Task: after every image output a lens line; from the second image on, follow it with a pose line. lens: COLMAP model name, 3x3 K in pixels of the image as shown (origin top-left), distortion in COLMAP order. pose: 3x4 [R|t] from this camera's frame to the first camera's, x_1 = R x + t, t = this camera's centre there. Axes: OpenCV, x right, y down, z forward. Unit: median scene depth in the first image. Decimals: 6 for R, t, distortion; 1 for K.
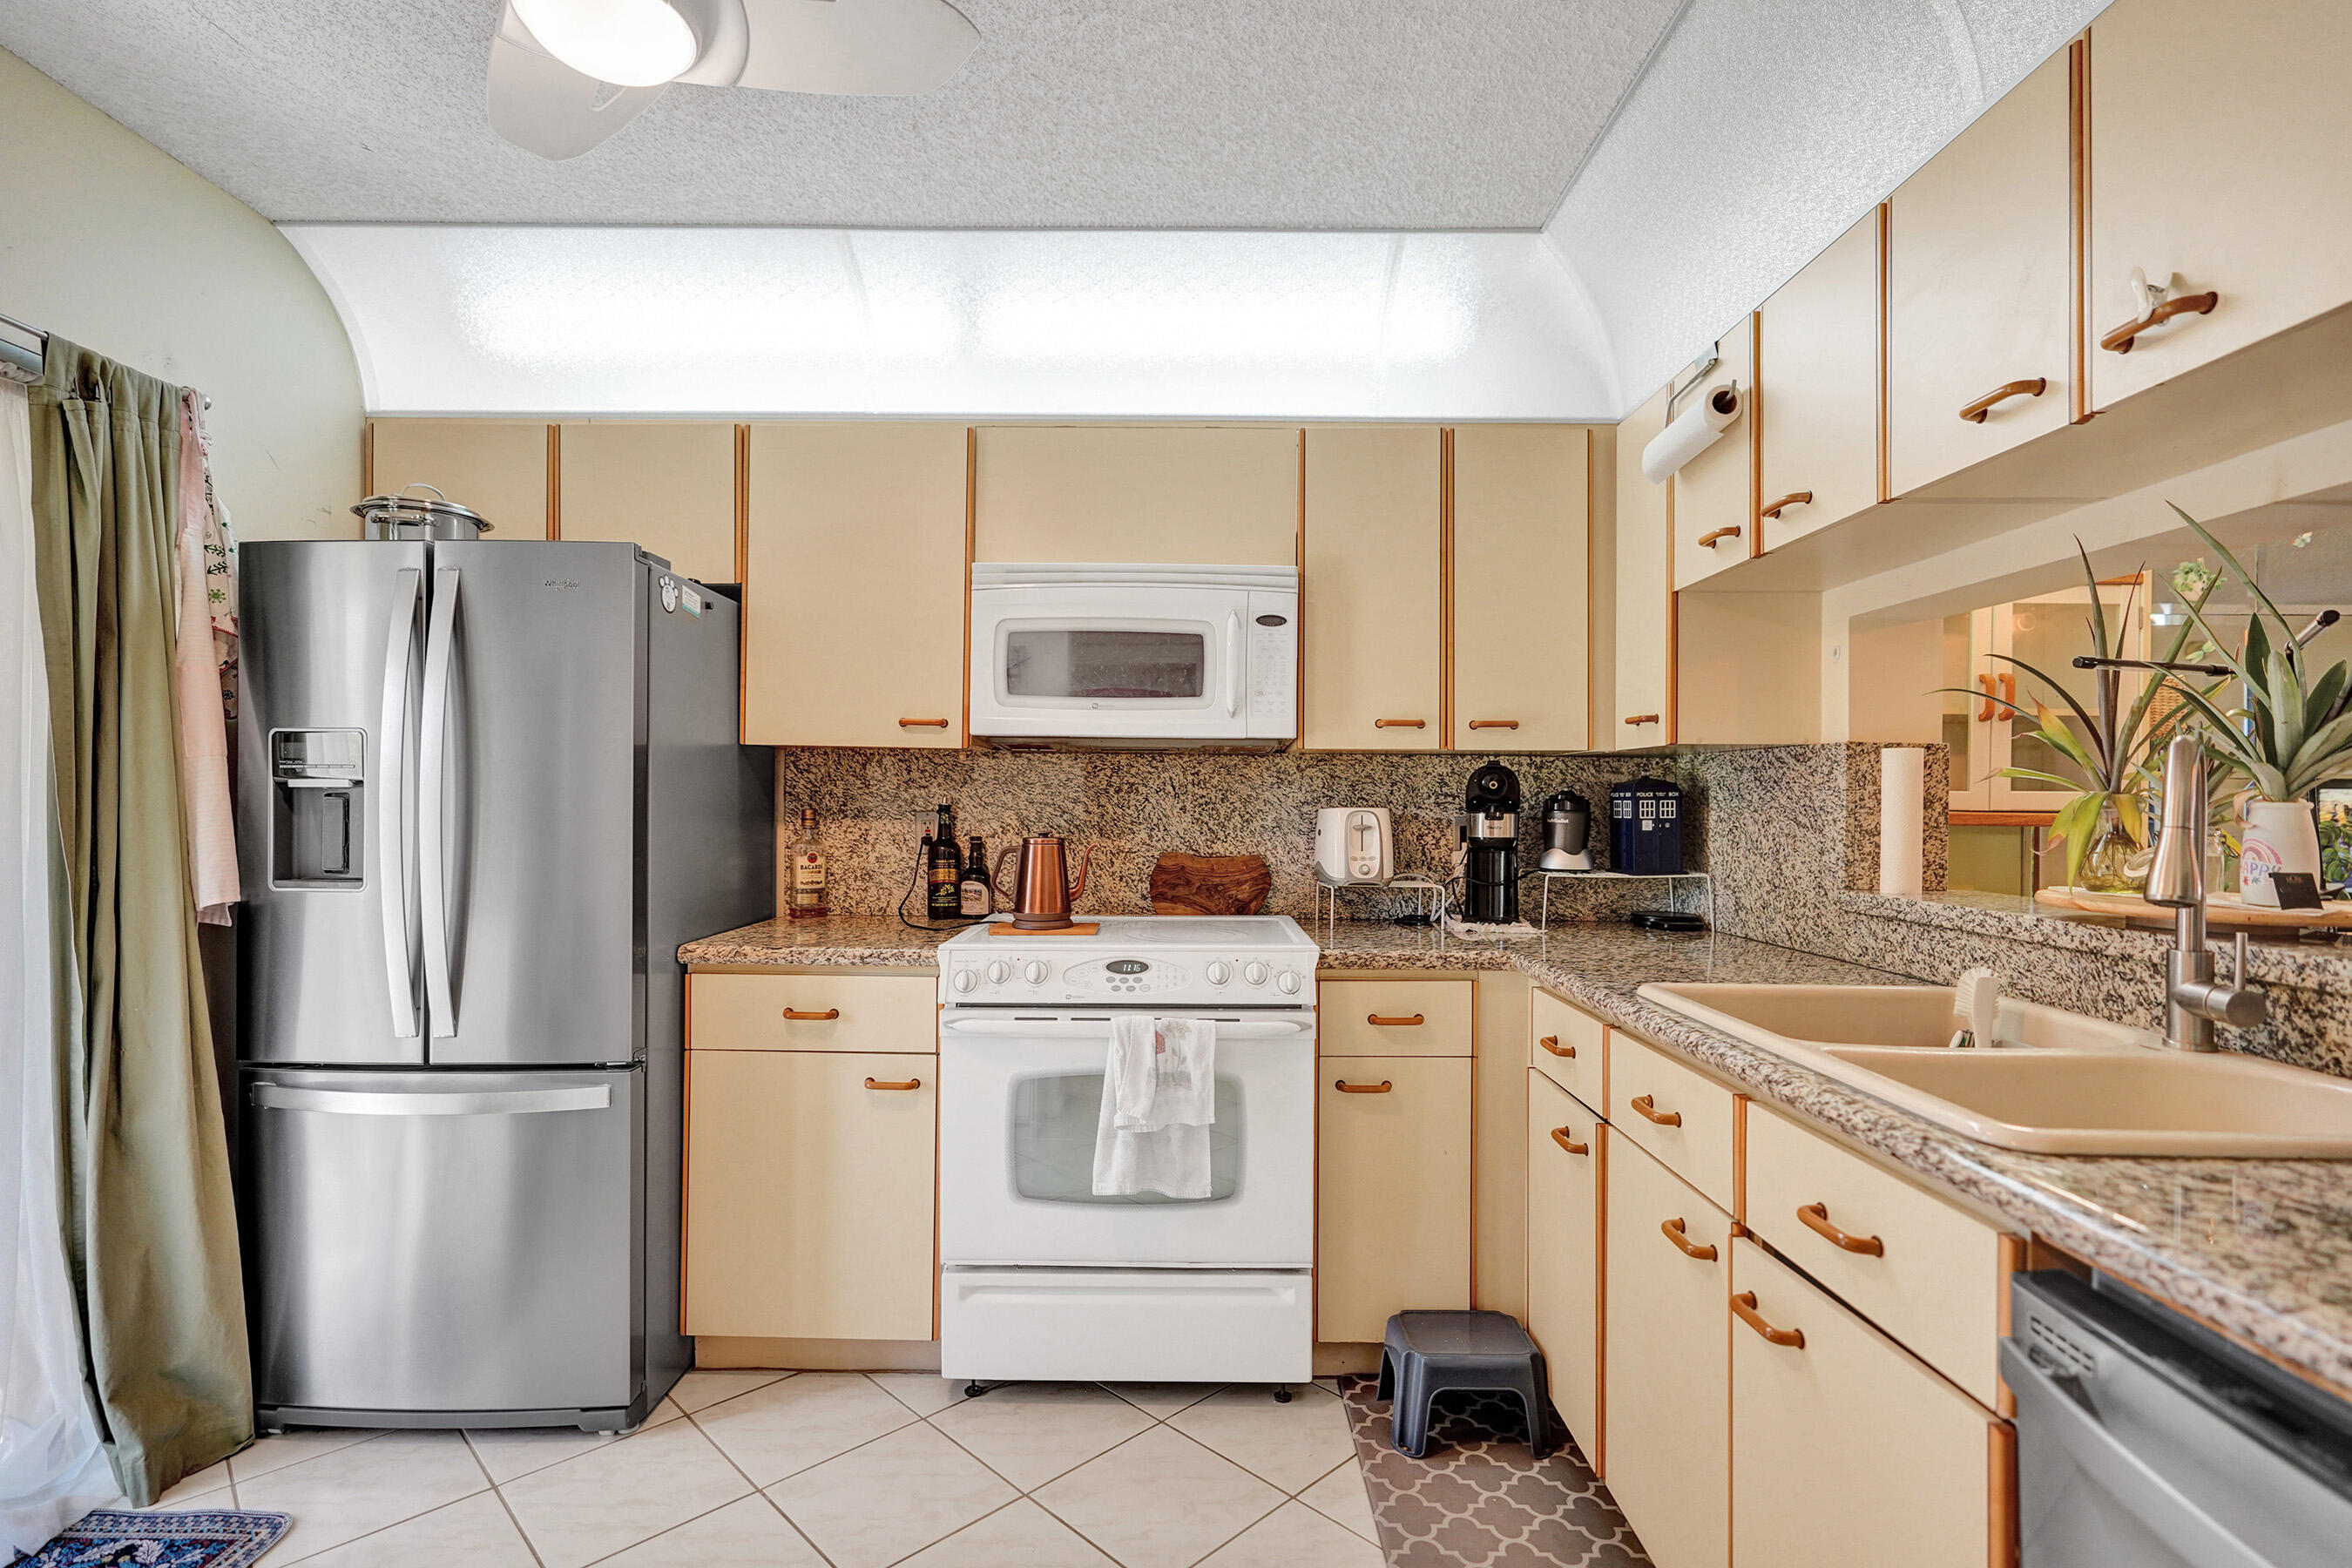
lens RADIAL K [[1109.8, 0, 1166.2], [0, 1109.8, 793.4], [0, 0, 1]] dist [-0.003581, -0.000388]
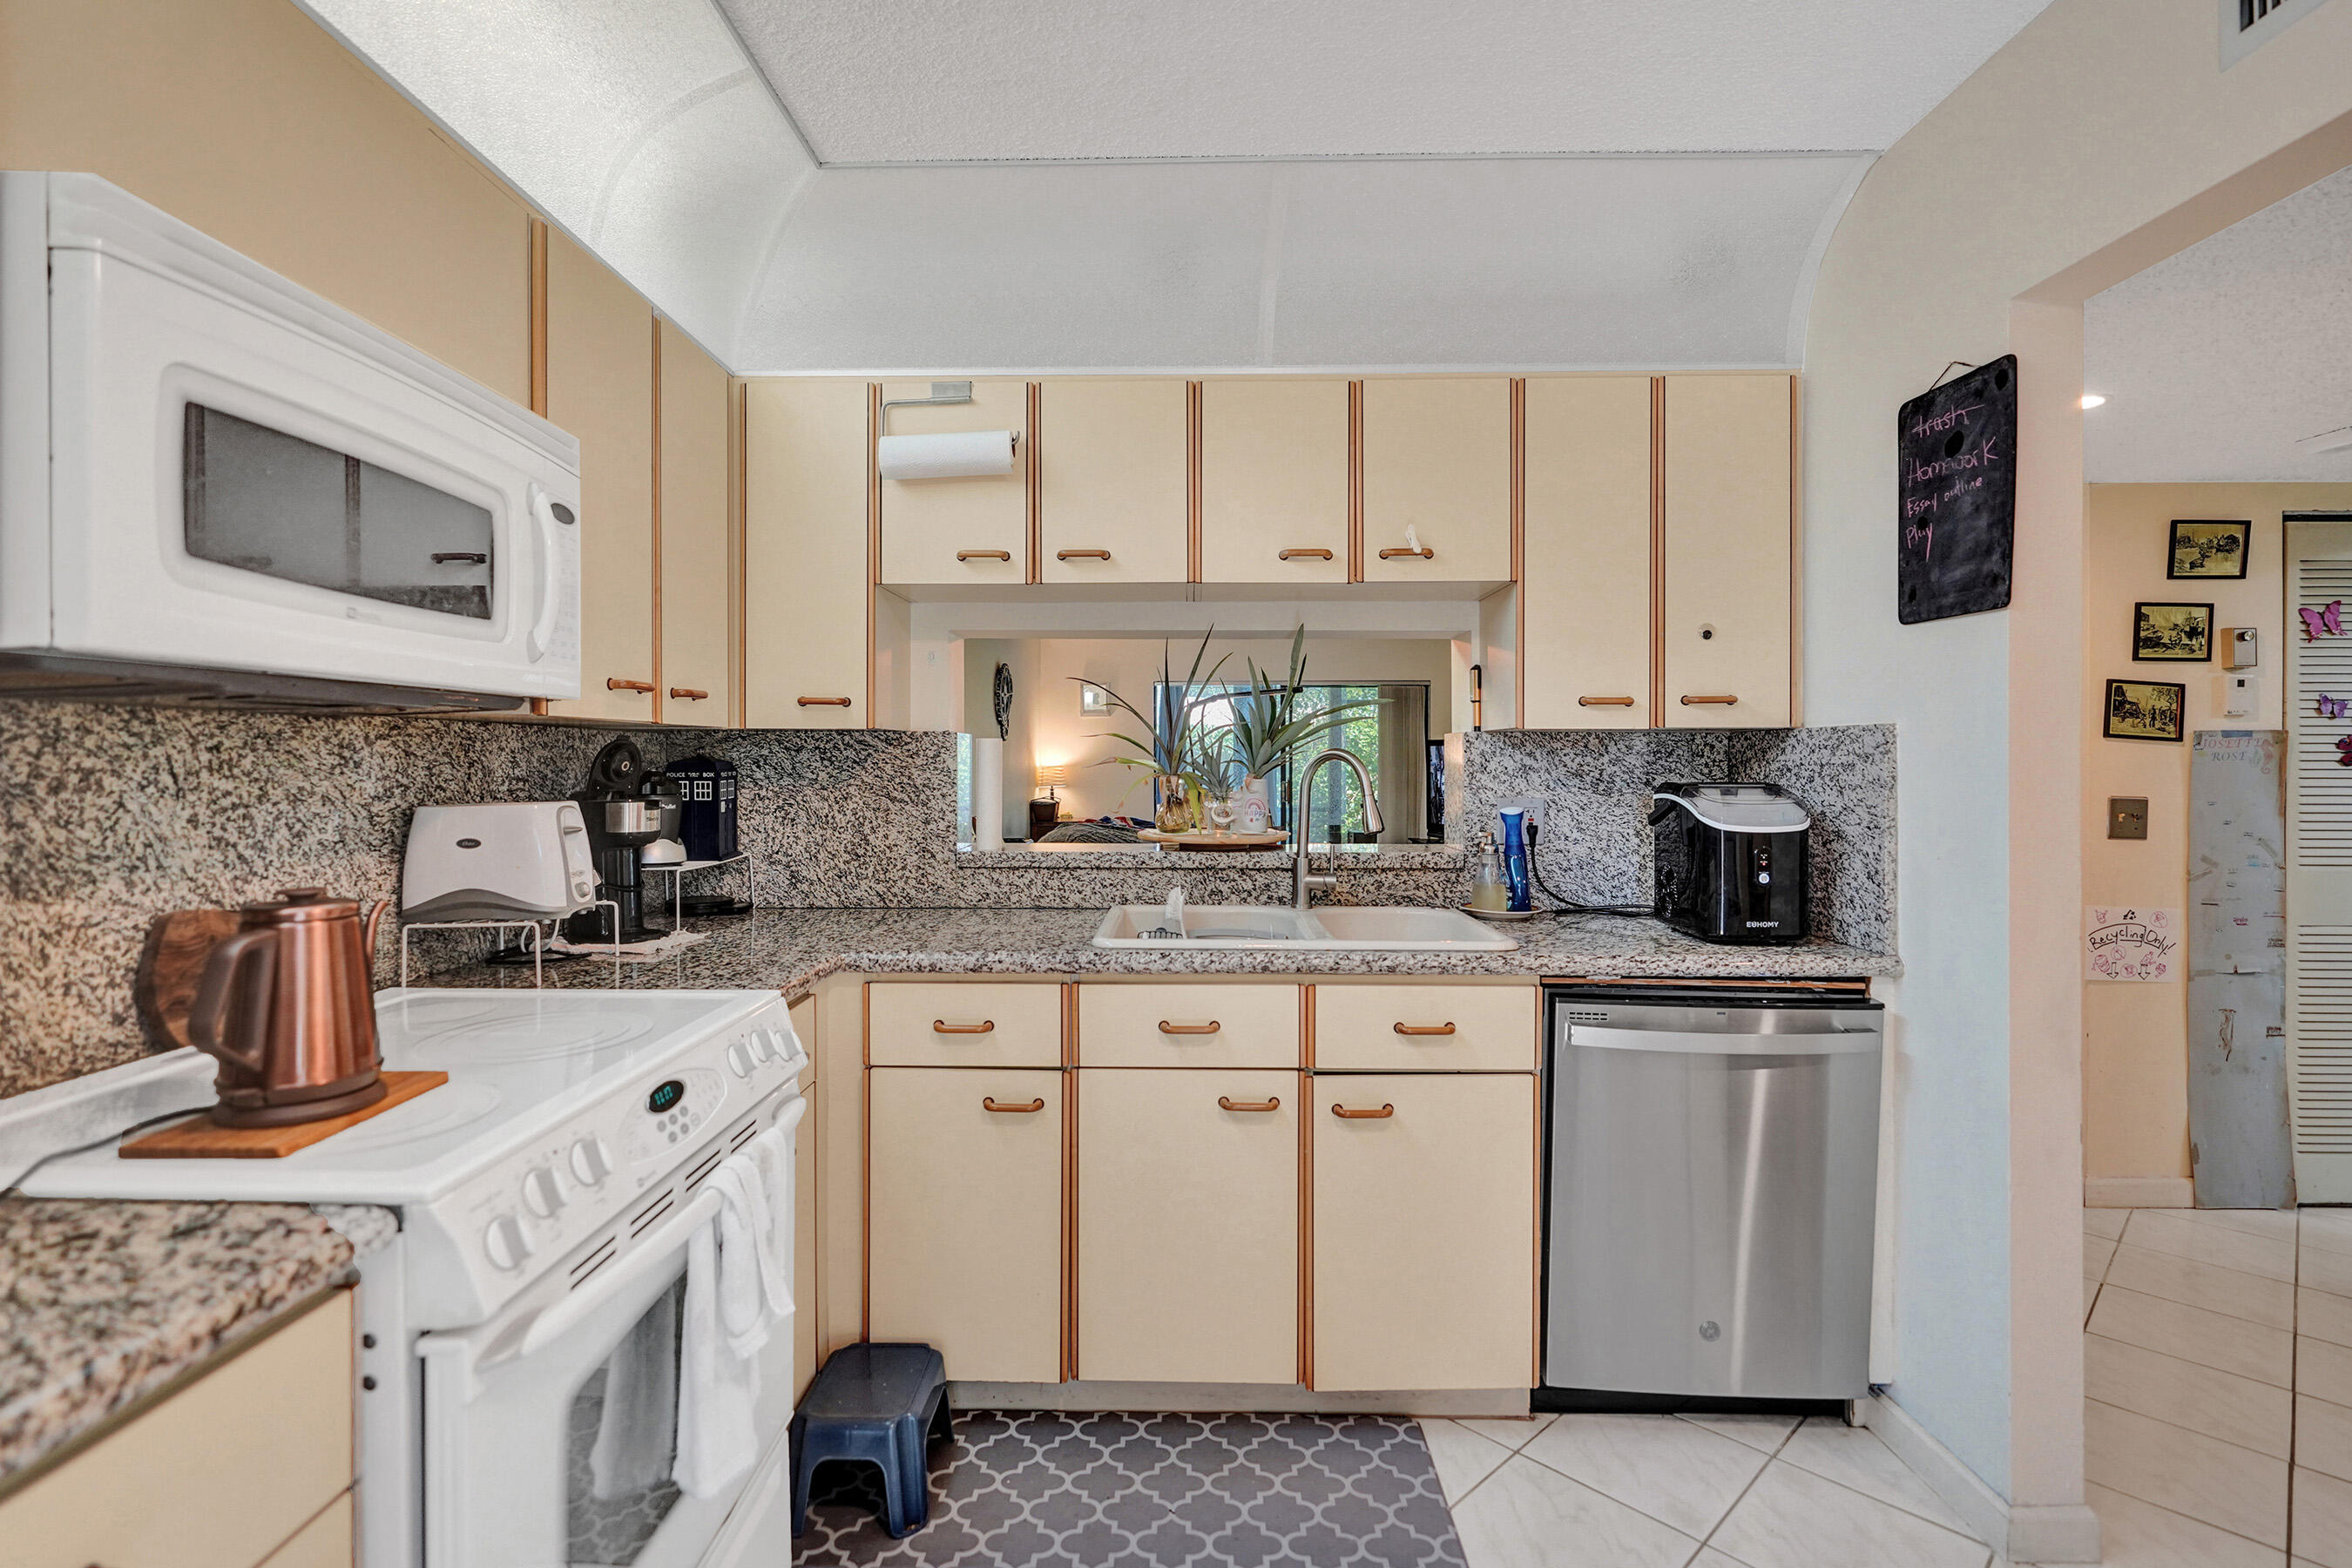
lens RADIAL K [[1118.2, 0, 1169.4], [0, 1118.2, 758.1], [0, 0, 1]] dist [-0.002117, -0.000521]
pose [[-0.002971, -0.006228, 0.999976, -0.603521], [-0.007332, 0.999954, 0.006206, -0.024785], [-0.999969, -0.007314, -0.003017, 0.723262]]
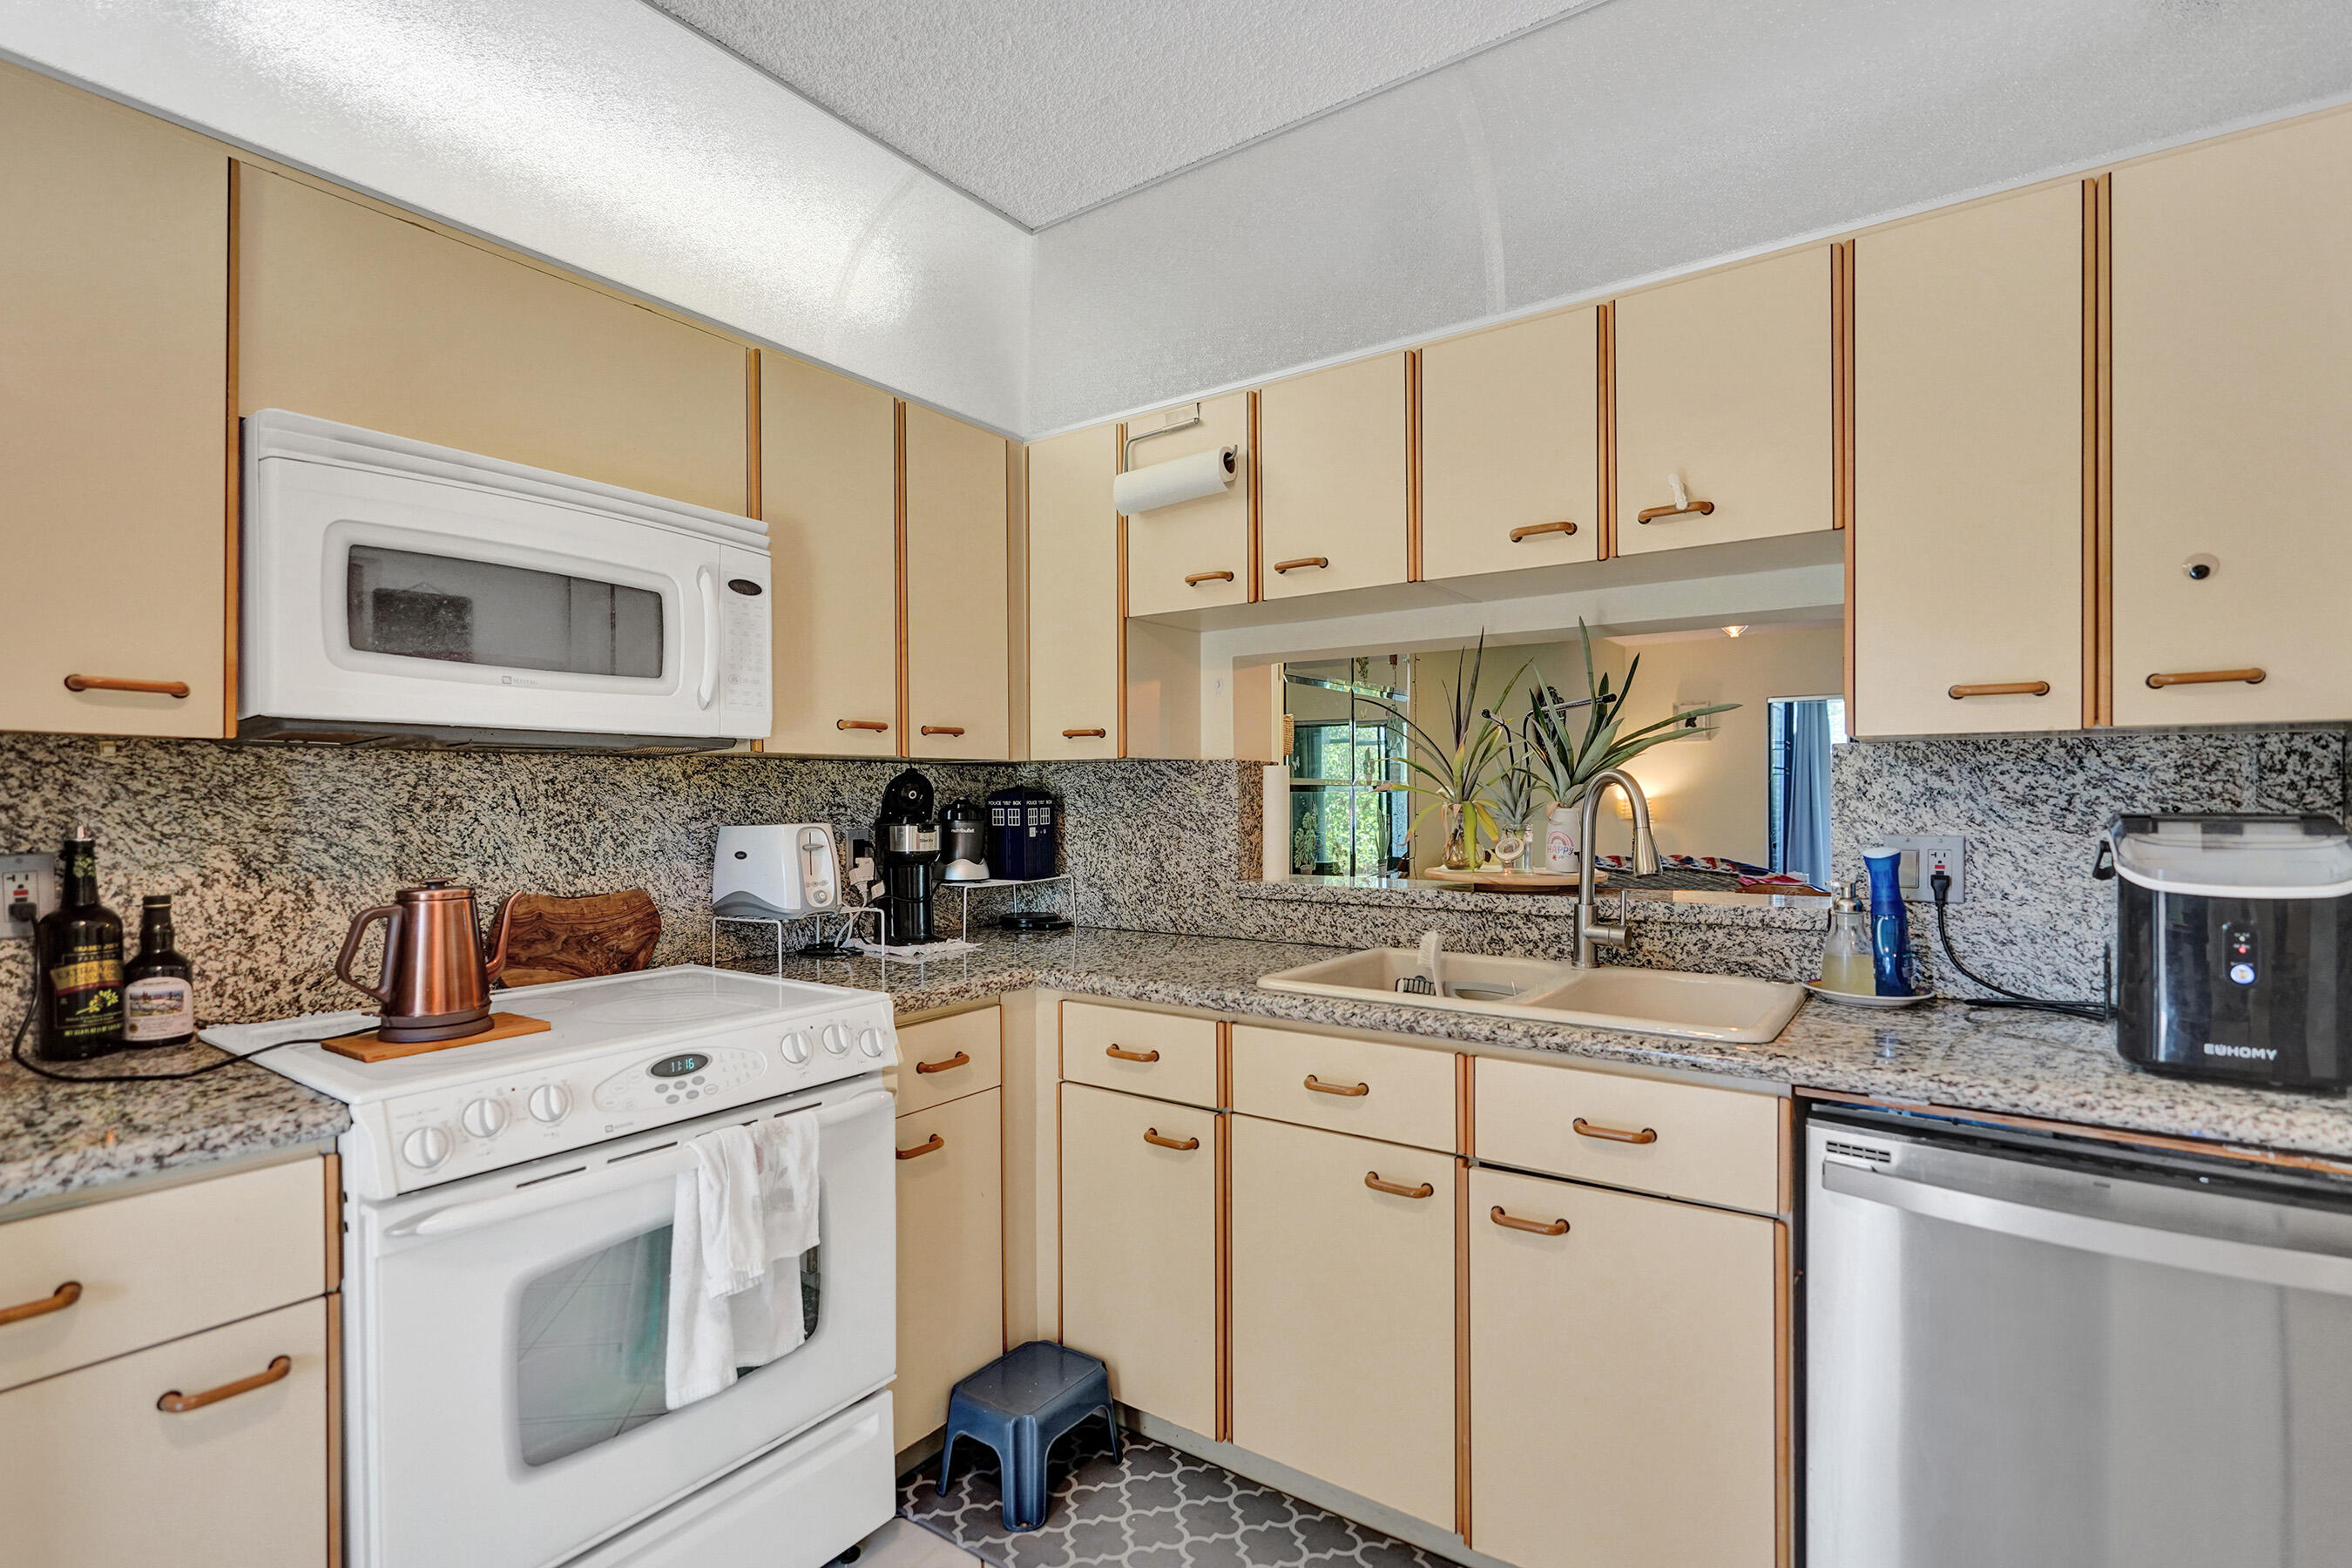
lens RADIAL K [[1126.2, 0, 1153.2], [0, 1126.2, 795.5], [0, 0, 1]] dist [-0.003028, 0.000003]
pose [[0.571007, -0.009934, 0.820885, -0.433801], [0.003851, 0.999948, 0.009422, -0.017731], [-0.820936, -0.002219, 0.571015, 0.347330]]
